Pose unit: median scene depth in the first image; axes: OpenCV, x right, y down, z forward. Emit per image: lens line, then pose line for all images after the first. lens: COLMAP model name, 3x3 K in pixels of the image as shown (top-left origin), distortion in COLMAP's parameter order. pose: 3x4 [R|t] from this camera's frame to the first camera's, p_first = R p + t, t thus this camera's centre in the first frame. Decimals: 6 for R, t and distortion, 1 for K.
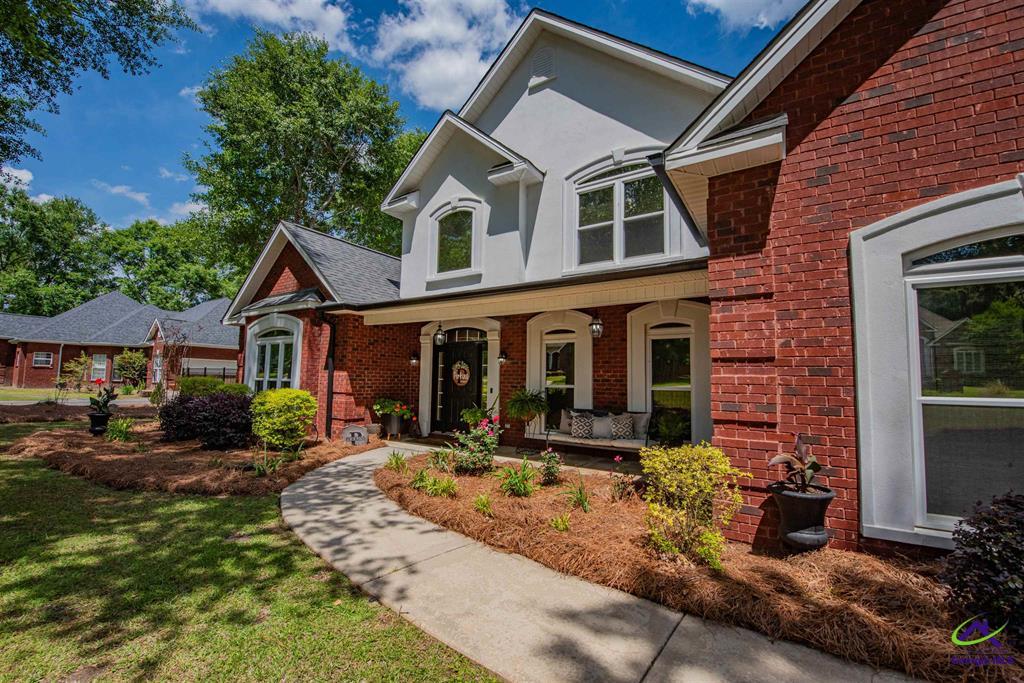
lens RADIAL K [[421.8, 0, 505.0], [0, 421.8, 349.6], [0, 0, 1]] dist [-0.008538, -0.005949]
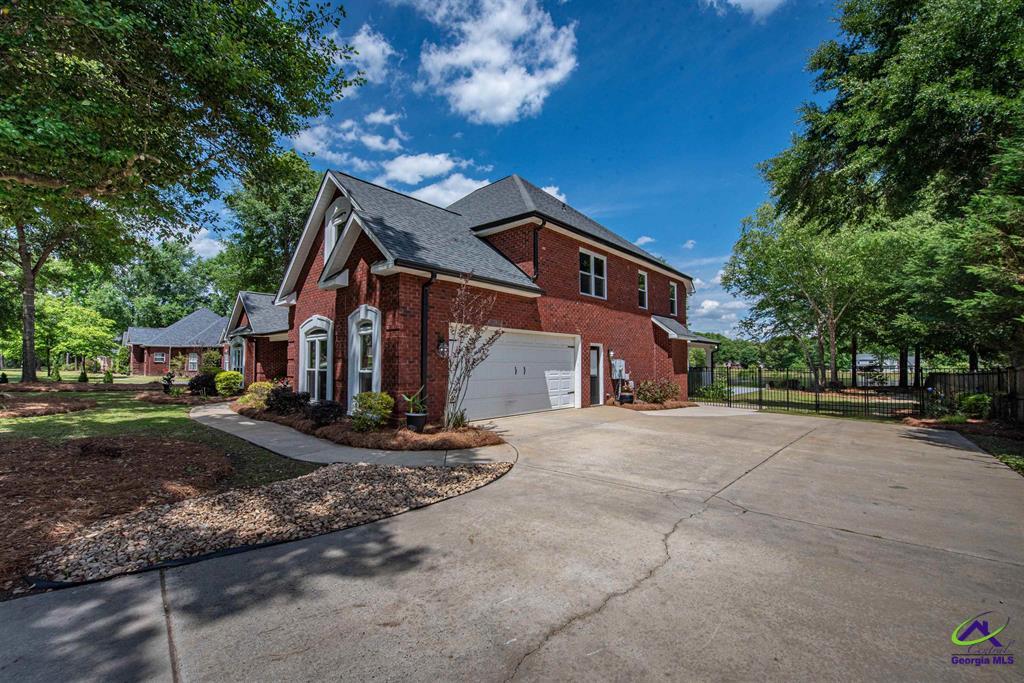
lens RADIAL K [[414.4, 0, 507.0], [0, 414.4, 347.9], [0, 0, 1]] dist [-0.008339, -0.006329]
pose [[0.986190, -0.026321, -0.163511, 1.234744], [0.031802, 0.999013, 0.030997, -0.051879], [0.162533, -0.035769, 0.986055, -0.903699]]
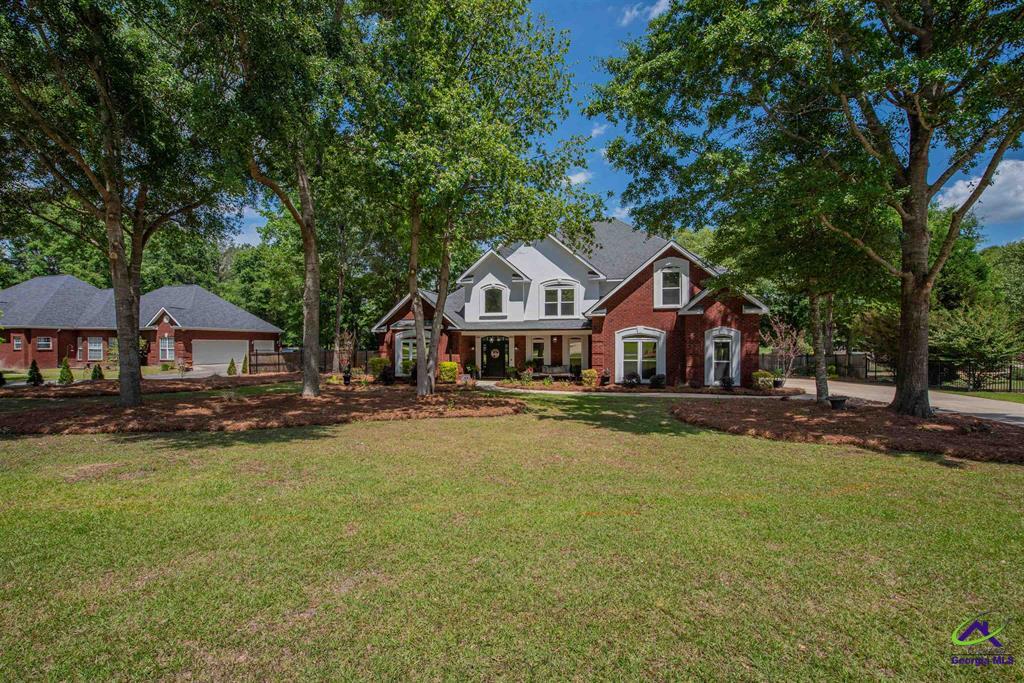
lens RADIAL K [[421.8, 0, 505.0], [0, 421.8, 349.6], [0, 0, 1]] dist [-0.008538, -0.005949]
pose [[0.943783, -0.023719, 0.329714, -0.944463], [-0.005487, 0.996161, 0.087368, -0.199836], [-0.330521, -0.084266, 0.940029, -1.489015]]
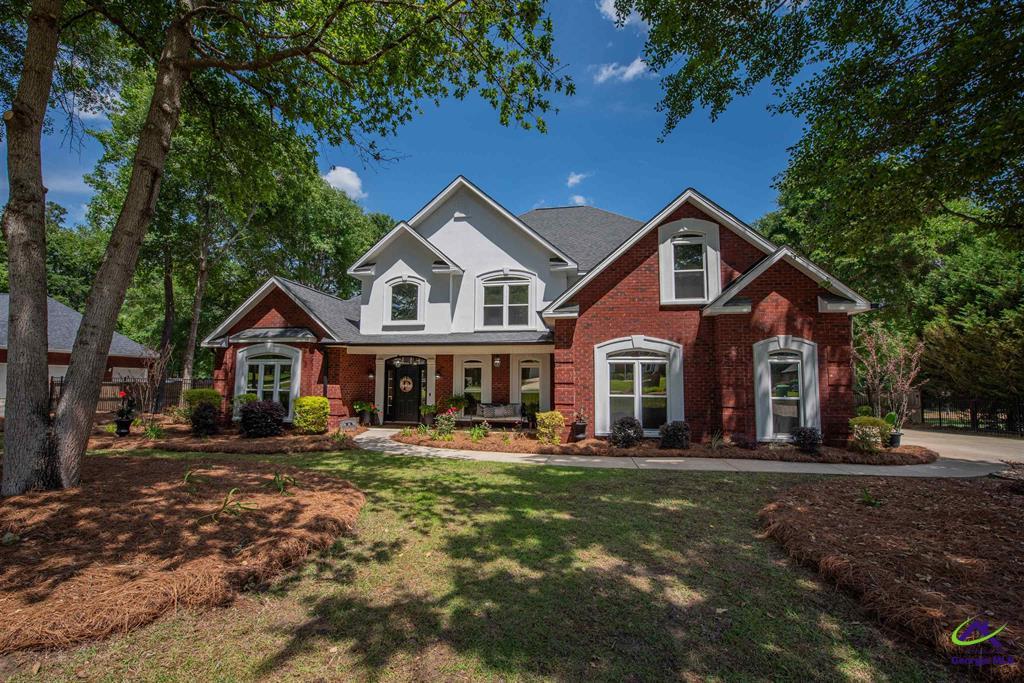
lens RADIAL K [[414.4, 0, 507.0], [0, 414.4, 347.9], [0, 0, 1]] dist [-0.008339, -0.006329]
pose [[0.915909, 0.021252, 0.400823, -0.416886], [-0.019927, 0.999773, -0.007474, -0.082845], [-0.400891, -0.001141, 0.916125, -0.642694]]
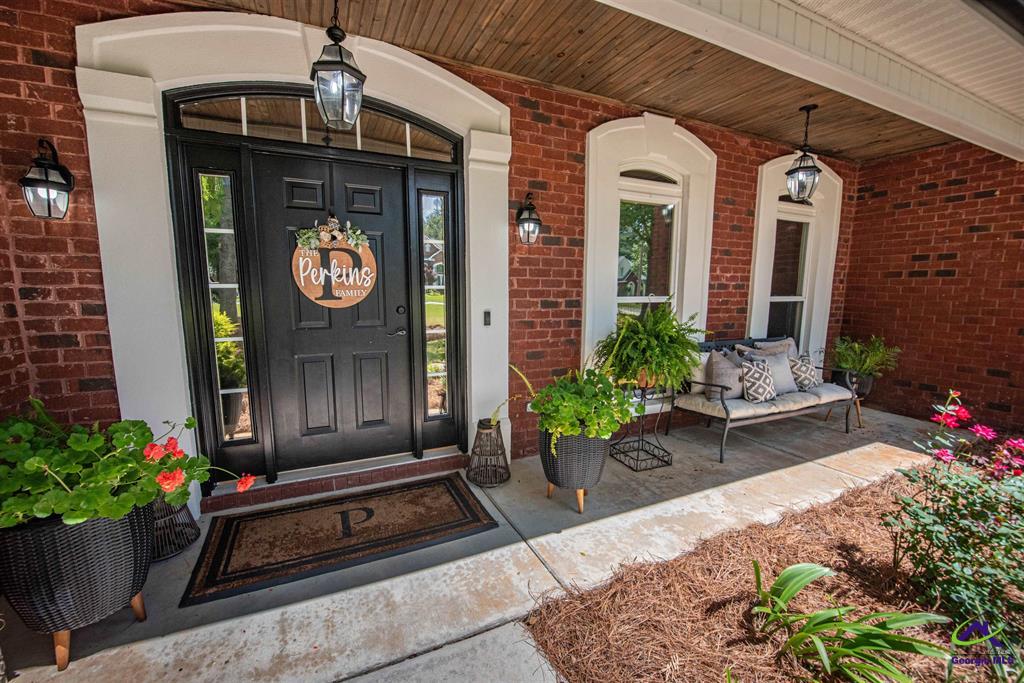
lens RADIAL K [[414.4, 0, 507.0], [0, 414.4, 347.9], [0, 0, 1]] dist [-0.008339, -0.006329]
pose [[0.525055, -0.130403, 0.841018, -0.306875], [-0.055432, 0.980853, 0.186692, 0.056555], [-0.849261, -0.144643, 0.507774, 0.809010]]
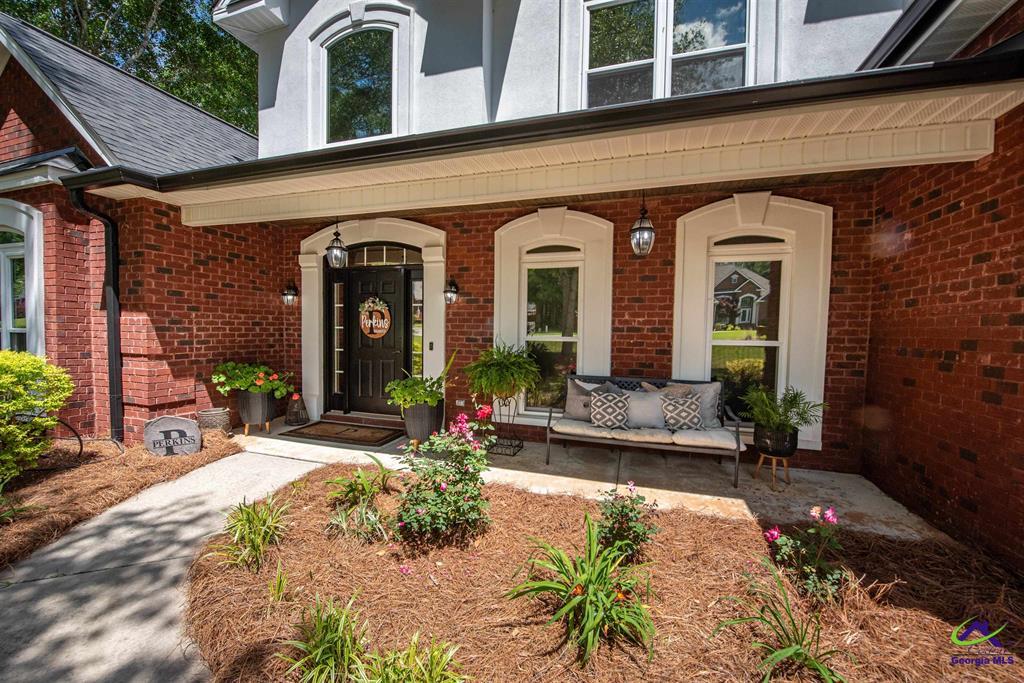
lens RADIAL K [[421.8, 0, 505.0], [0, 421.8, 349.6], [0, 0, 1]] dist [-0.008538, -0.005949]
pose [[0.965889, -0.014713, 0.258539, -0.086213], [-0.017180, 0.992544, 0.120670, 0.026426], [-0.258387, -0.120995, 0.958434, 0.388143]]
